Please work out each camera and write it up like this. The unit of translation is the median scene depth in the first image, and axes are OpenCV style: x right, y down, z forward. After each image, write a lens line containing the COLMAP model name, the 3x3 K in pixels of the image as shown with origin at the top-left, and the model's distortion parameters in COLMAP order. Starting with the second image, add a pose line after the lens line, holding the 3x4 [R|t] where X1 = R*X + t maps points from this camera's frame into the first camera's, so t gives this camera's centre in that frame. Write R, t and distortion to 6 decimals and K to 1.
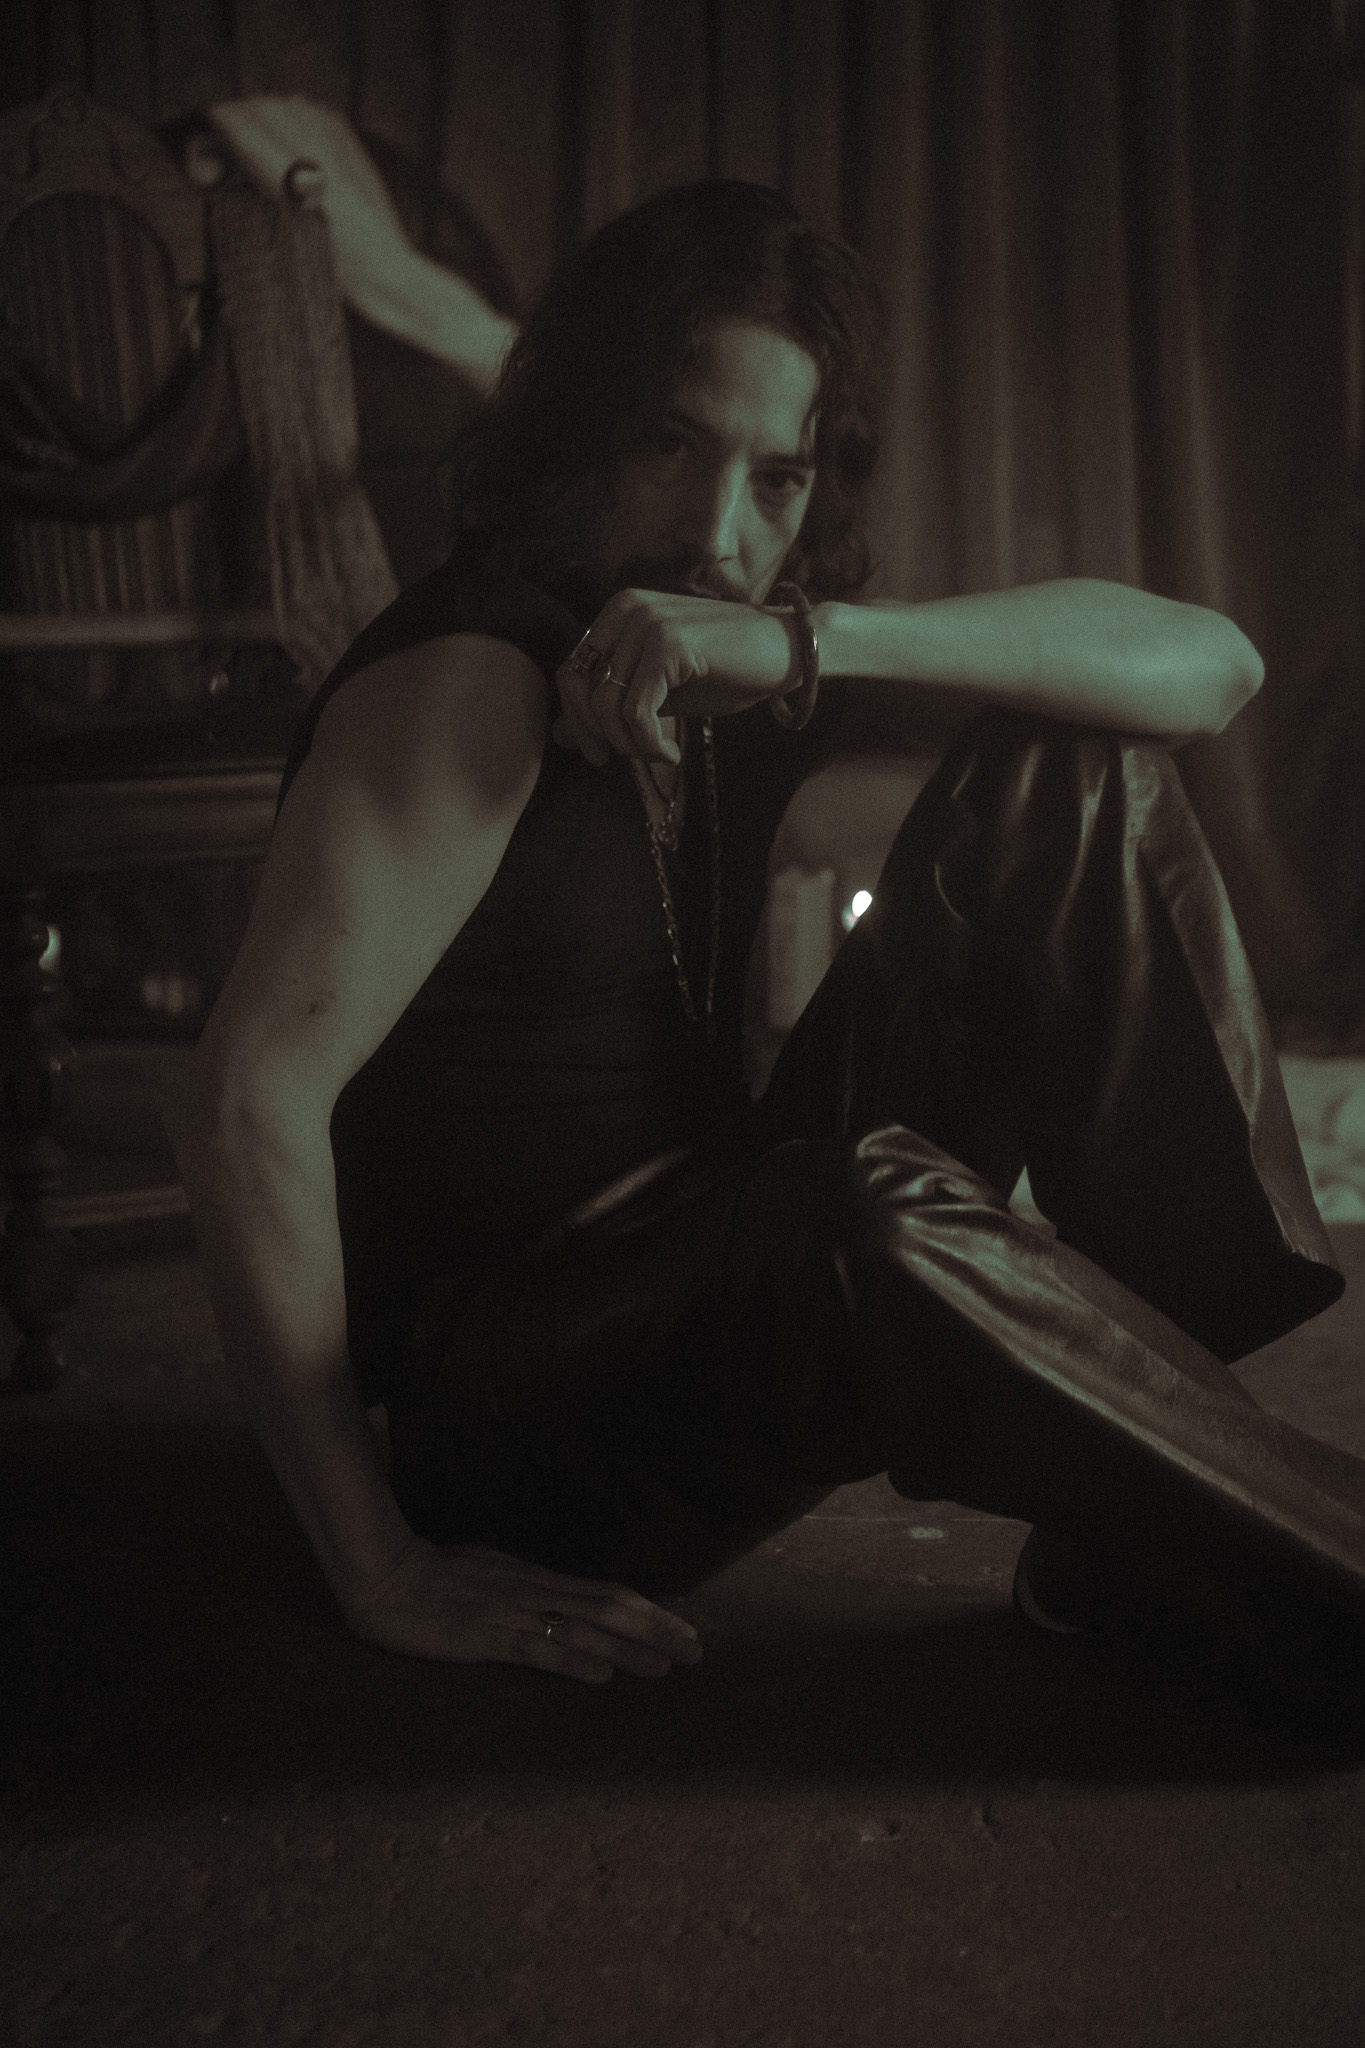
lens RADIAL K [[3192.1, 0, 676.9], [0, 3192.1, 1025.3], [0, 0, 1]] dist [-0.005289, -0.013109]
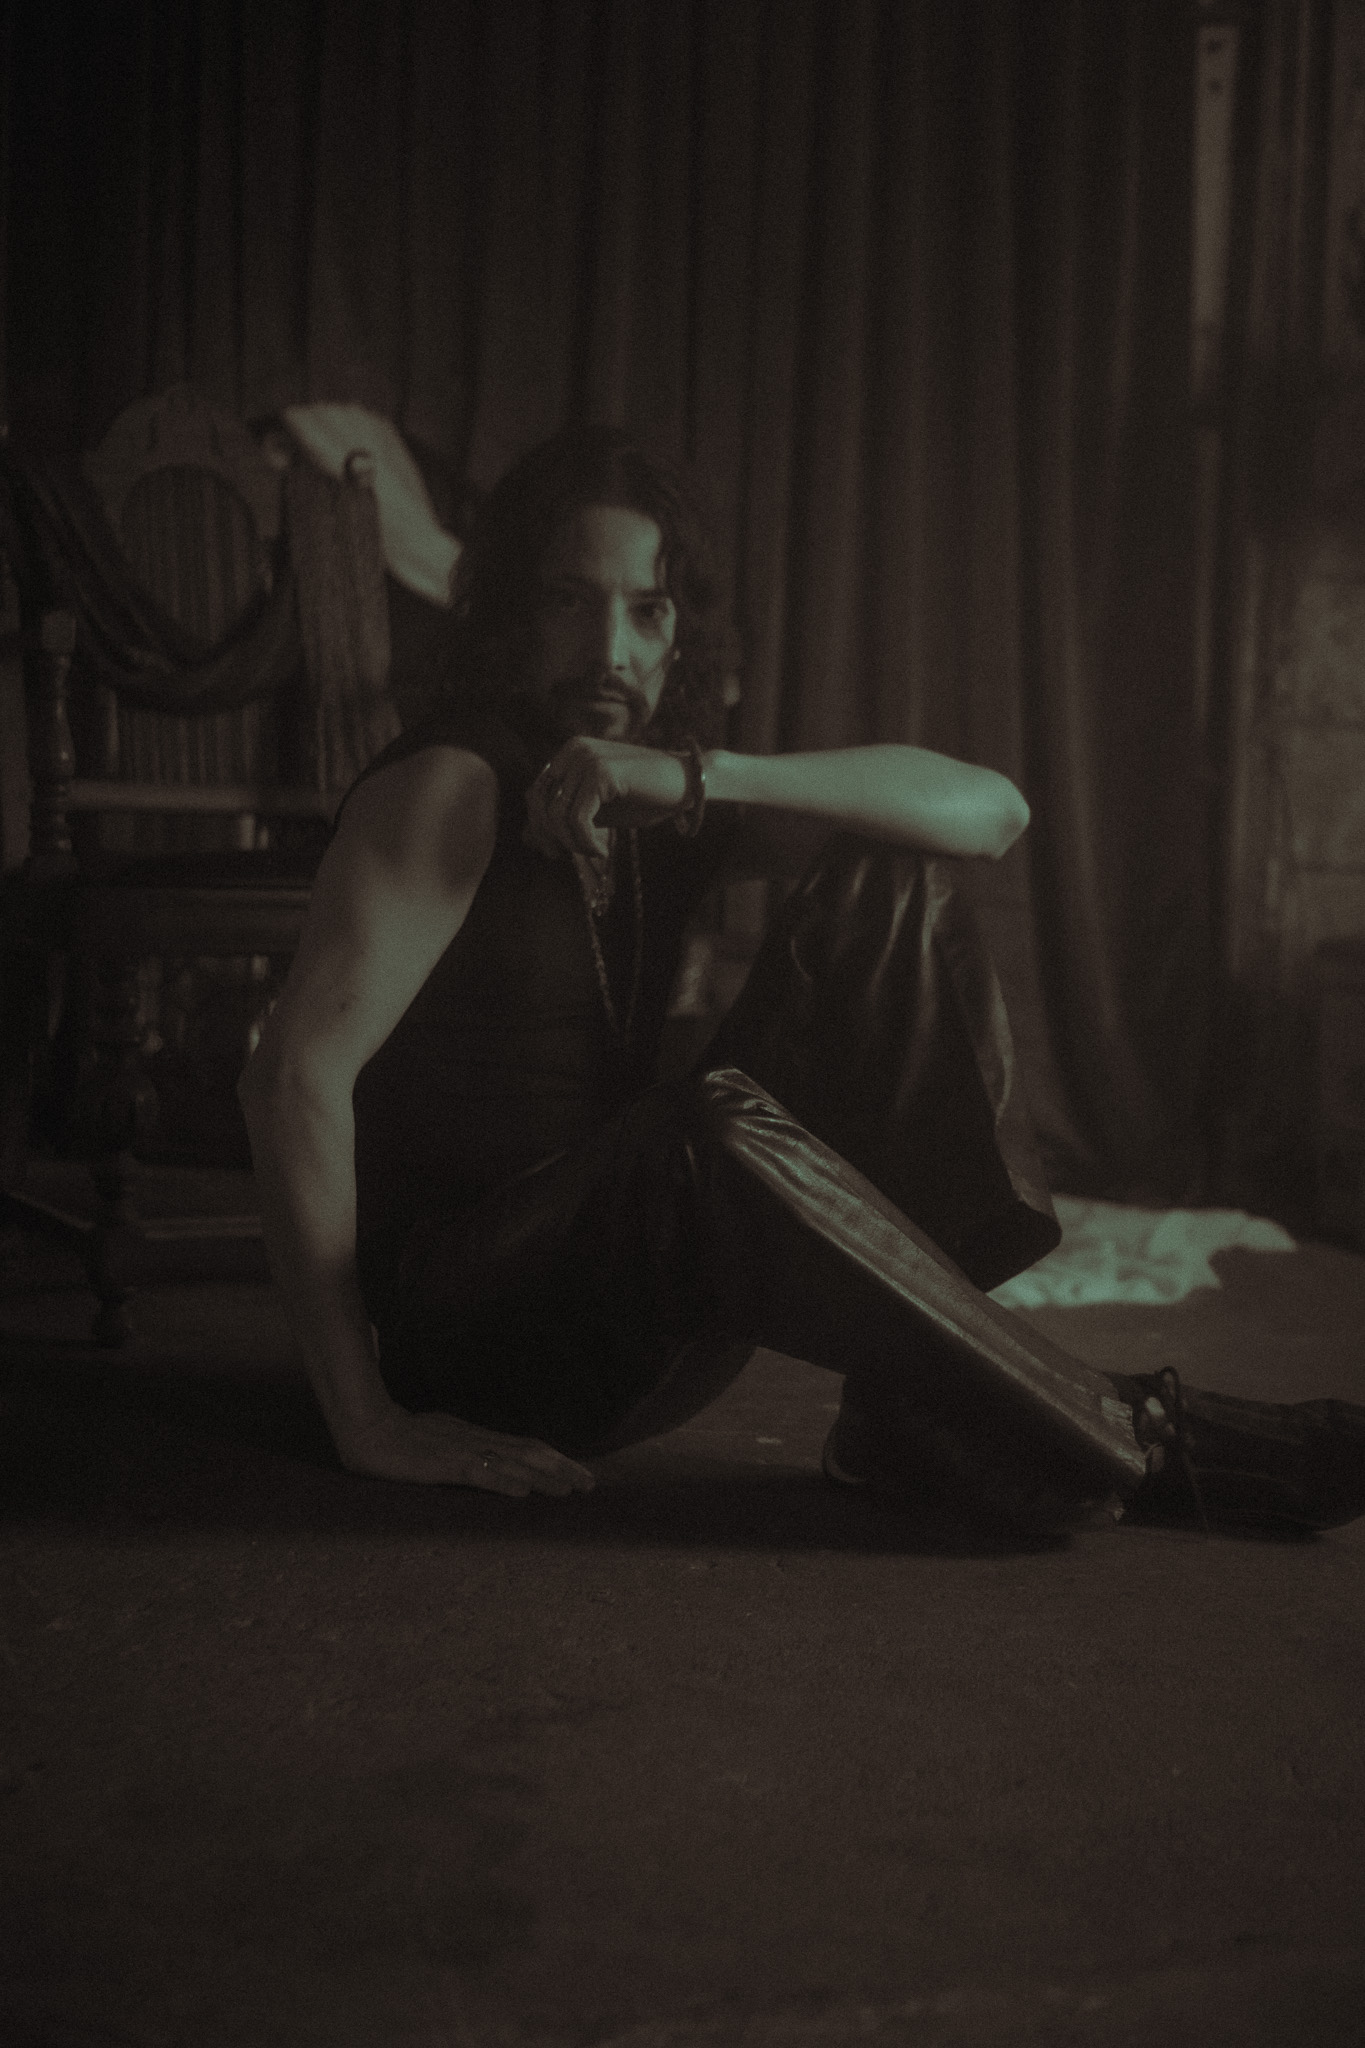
lens RADIAL K [[3538.6, 0, 564.6], [0, 3538.6, 1028.0], [0, 0, 1]] dist [-0.003552, -0.052844]
pose [[0.998186, 0.043979, -0.041104, 0.039671], [-0.048623, 0.991607, -0.119794, 0.148093], [0.035491, 0.121575, 0.991947, -0.446249]]
